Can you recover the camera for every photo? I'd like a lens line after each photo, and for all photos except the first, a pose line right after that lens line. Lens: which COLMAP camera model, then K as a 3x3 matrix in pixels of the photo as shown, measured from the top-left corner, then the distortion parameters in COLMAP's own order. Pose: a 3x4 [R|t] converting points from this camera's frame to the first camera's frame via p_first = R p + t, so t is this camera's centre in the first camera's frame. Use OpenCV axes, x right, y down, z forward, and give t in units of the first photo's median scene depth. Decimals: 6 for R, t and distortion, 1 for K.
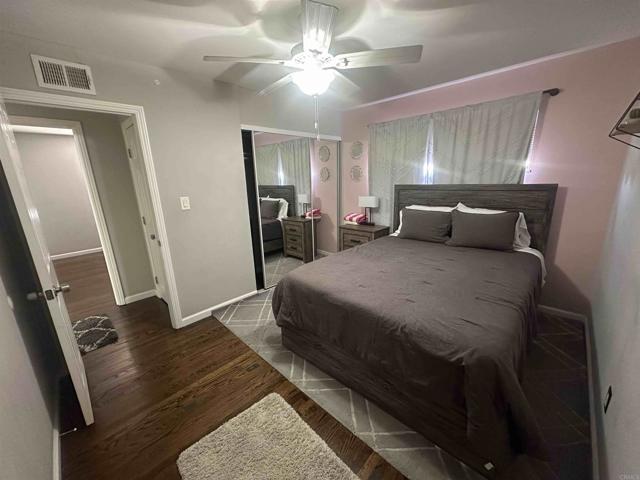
lens RADIAL K [[255.0, 0, 320.5], [0, 255.0, 241.7], [0, 0, 1]] dist [0.001053, -0.000473]
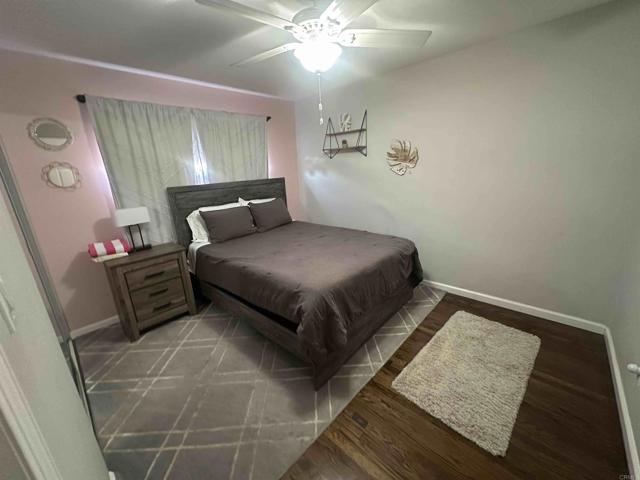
lens RADIAL K [[255.0, 0, 320.0], [0, 255.0, 240.0], [0, 0, 1]] dist [0.001053, -0.000473]
pose [[-0.013818, -0.240467, 0.970559, -0.613161], [0.300348, 0.924830, 0.233413, -0.137615], [-0.953730, 0.294731, 0.059445, 0.656112]]
